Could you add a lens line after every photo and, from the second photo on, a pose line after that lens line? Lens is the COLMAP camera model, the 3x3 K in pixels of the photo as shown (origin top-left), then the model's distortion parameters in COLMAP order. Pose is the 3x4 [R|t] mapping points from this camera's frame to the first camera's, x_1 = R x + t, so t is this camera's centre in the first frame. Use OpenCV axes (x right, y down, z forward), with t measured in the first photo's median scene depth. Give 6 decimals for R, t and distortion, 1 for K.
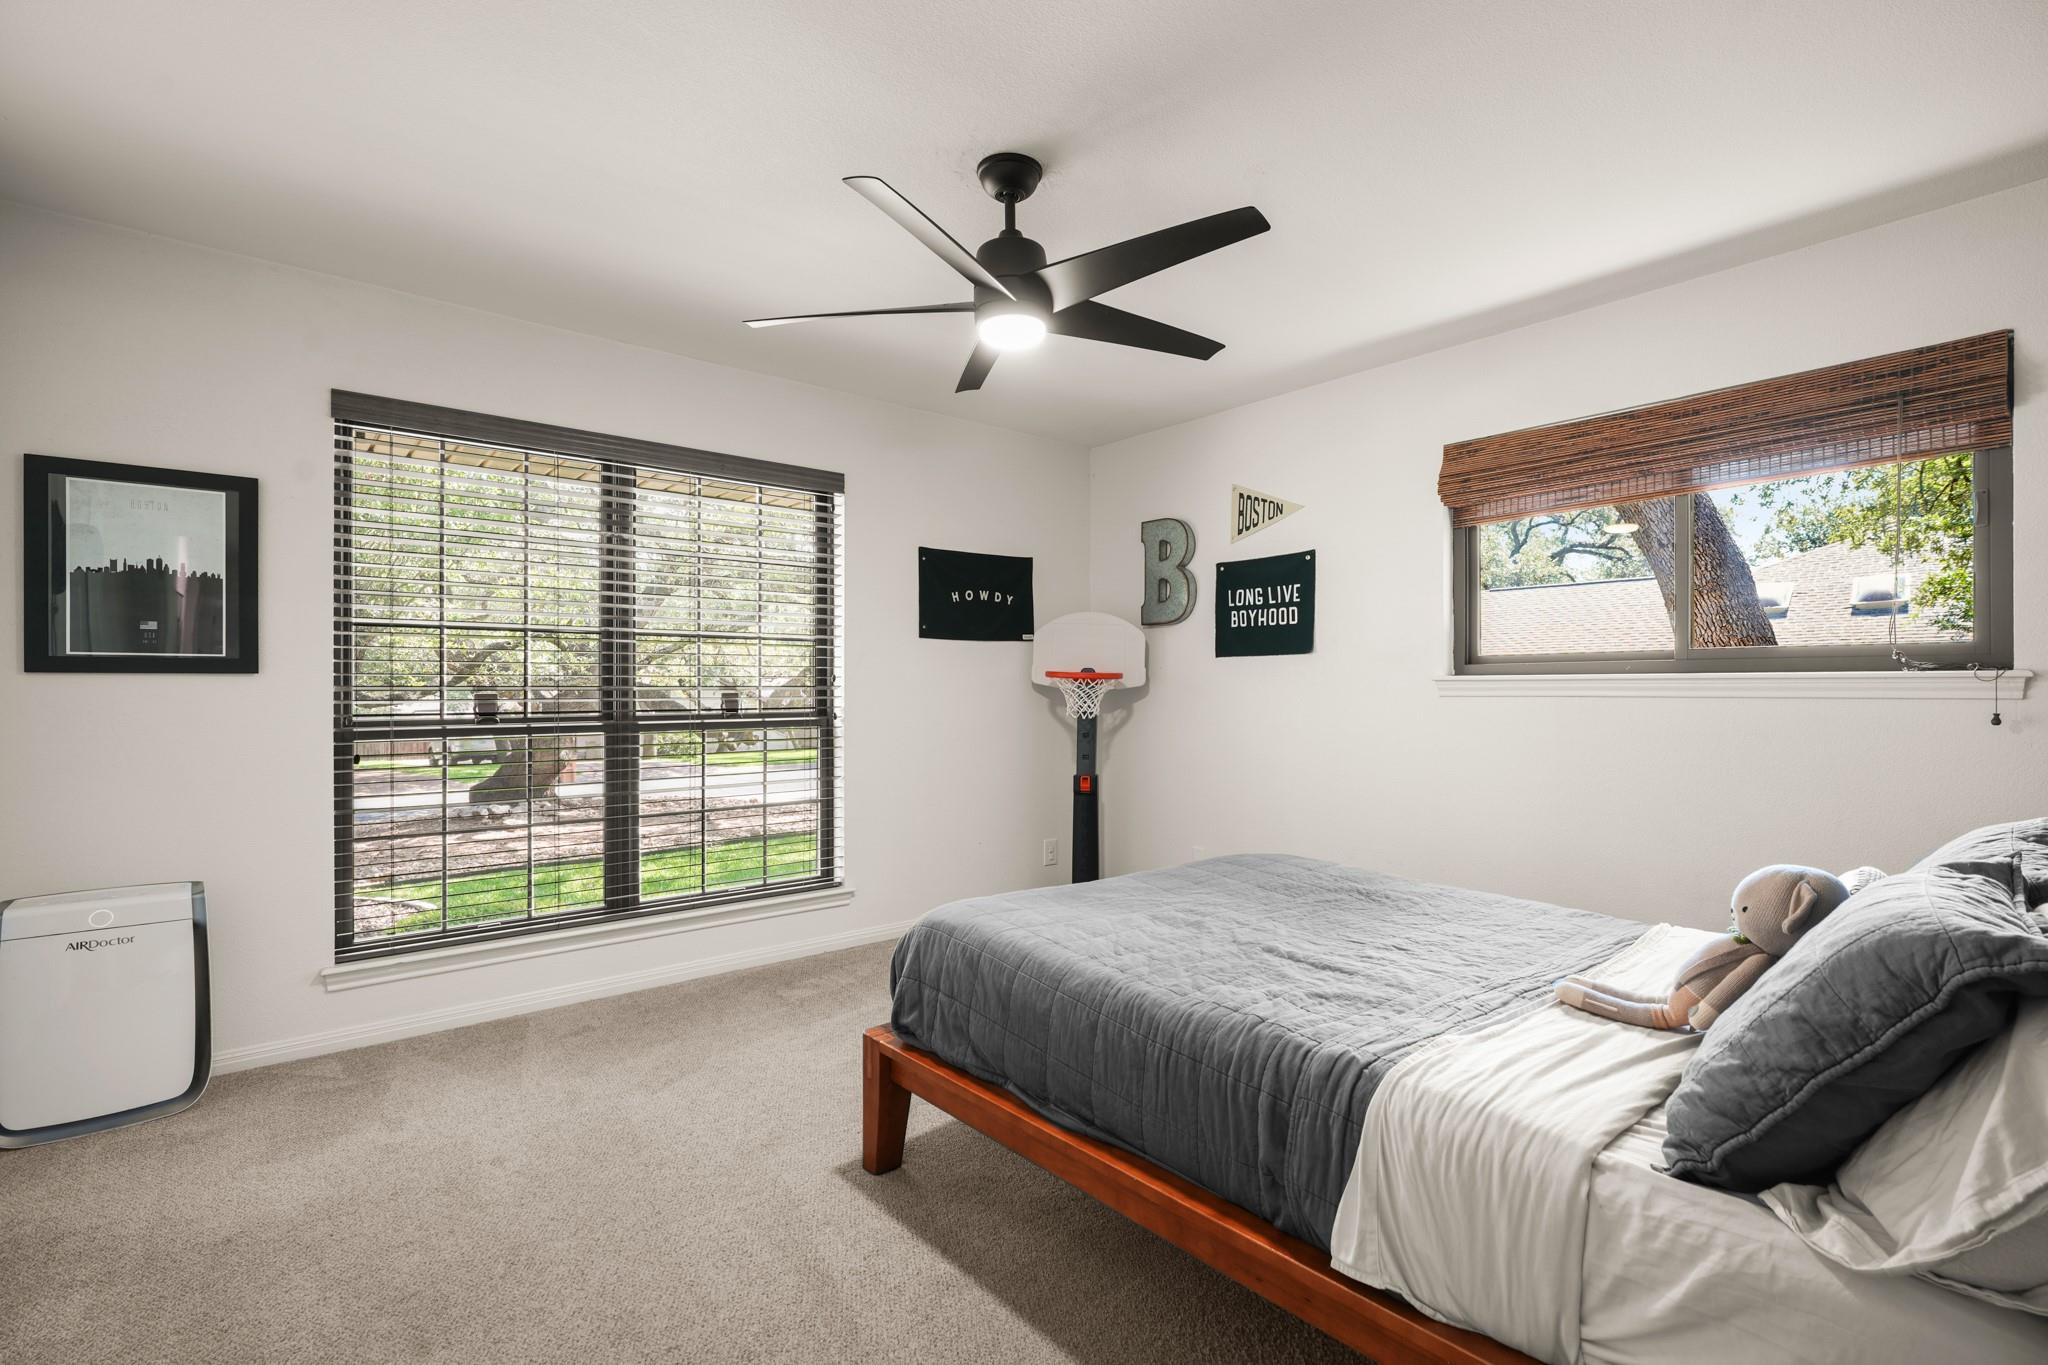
lens RADIAL K [[923.9, 0, 1024.3], [0, 923.9, 684.3], [0, 0, 1]] dist [-0.009061, 0.001837]
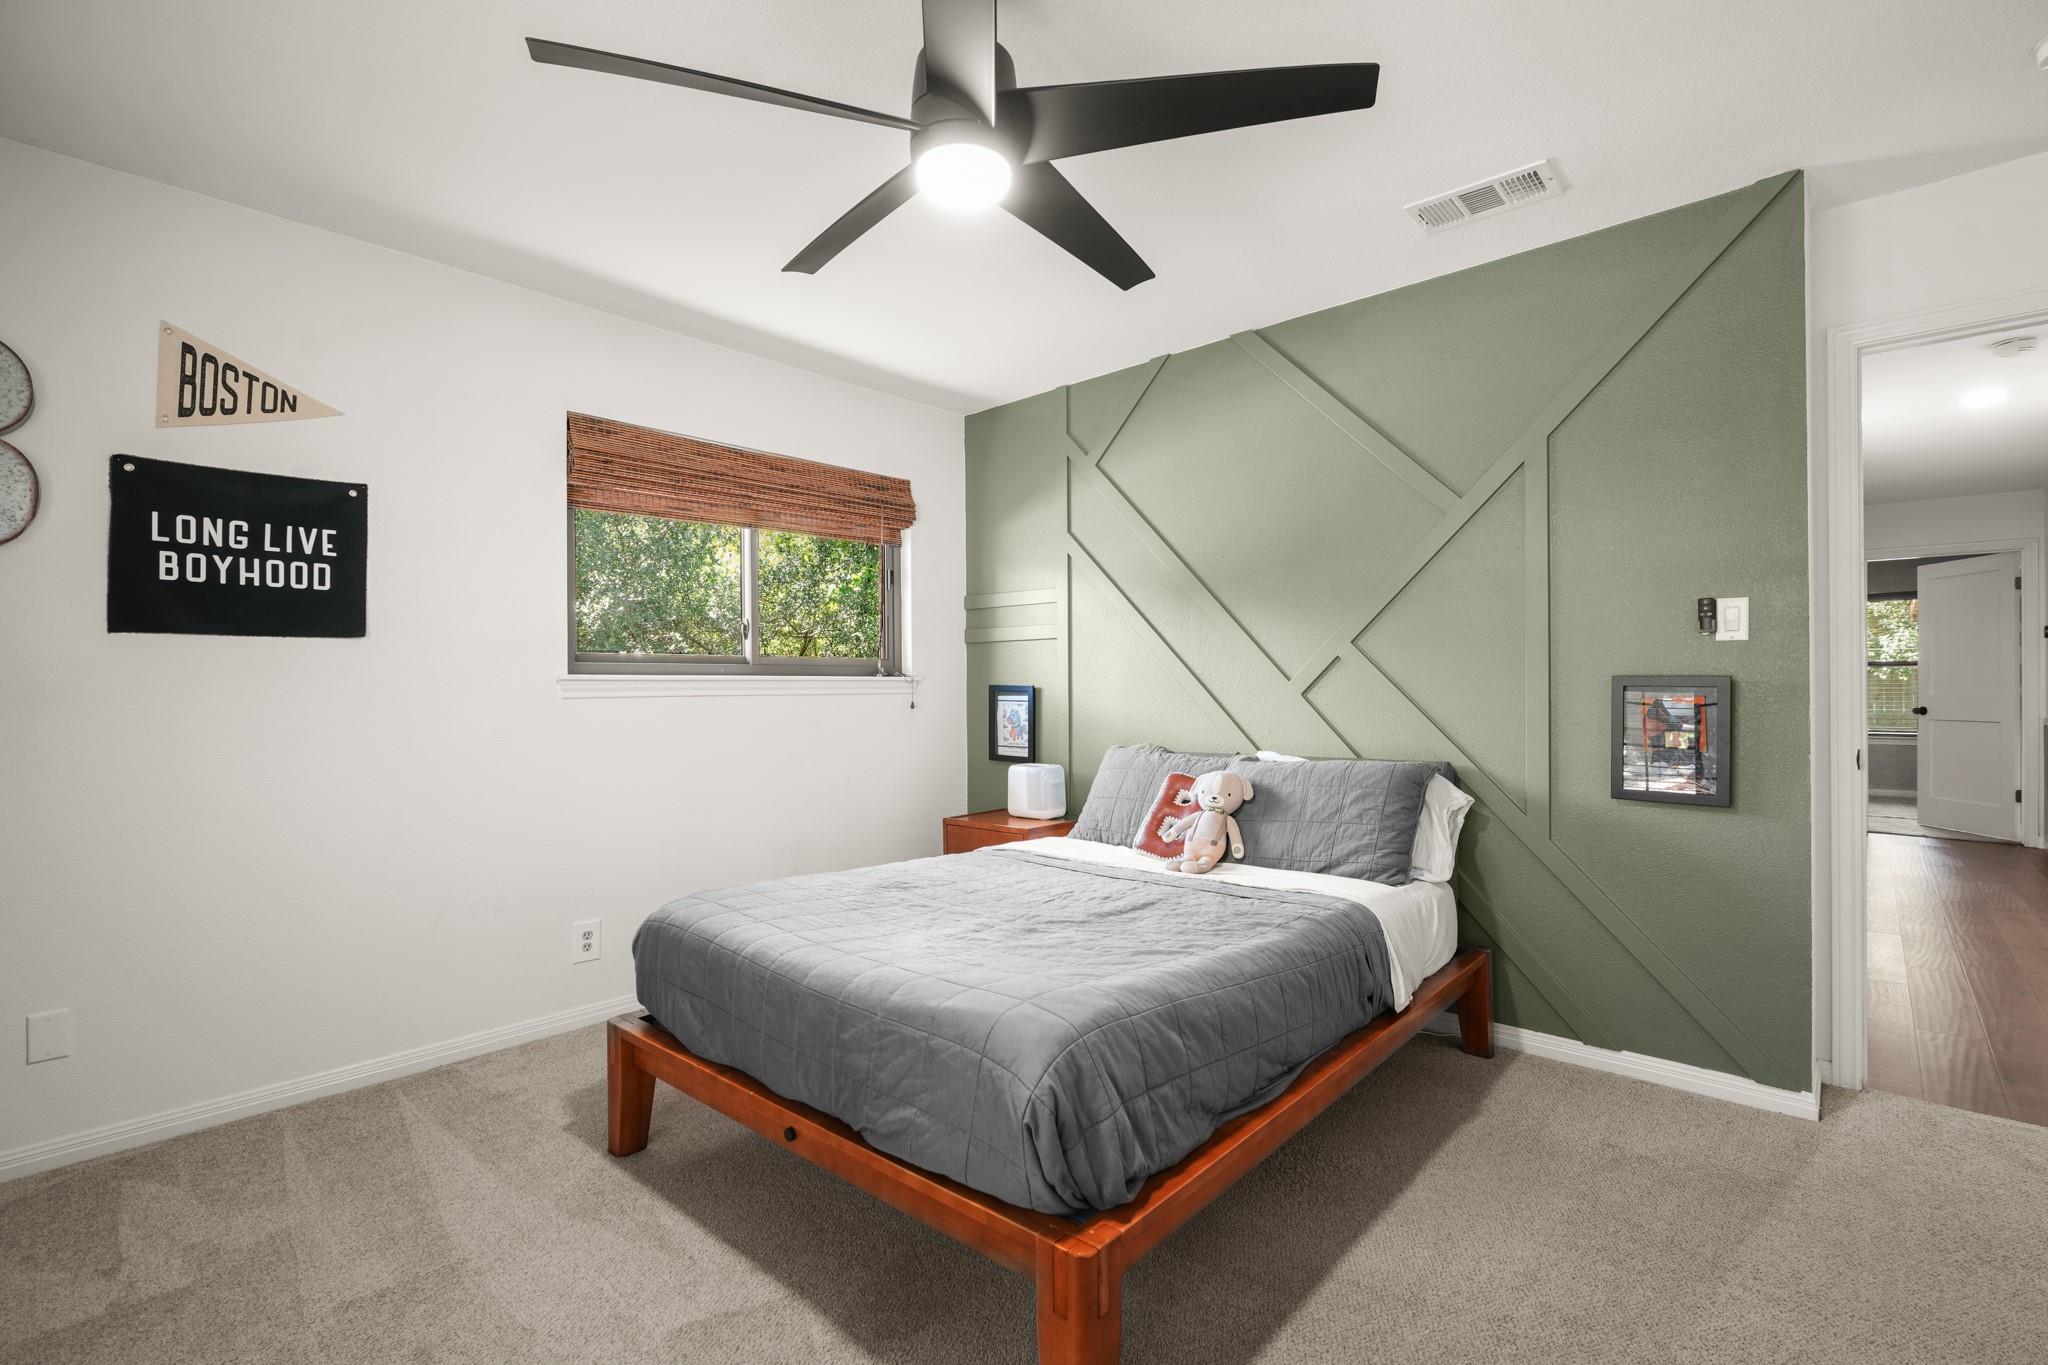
lens RADIAL K [[923.9, 0, 1026.6], [0, 923.9, 684.3], [0, 0, 1]] dist [-0.009061, 0.001837]
pose [[-0.128758, 0.006257, 0.991656, -0.400590], [0.003038, 0.999978, -0.005915, 0.005455], [-0.991671, 0.002252, -0.128774, 0.586328]]
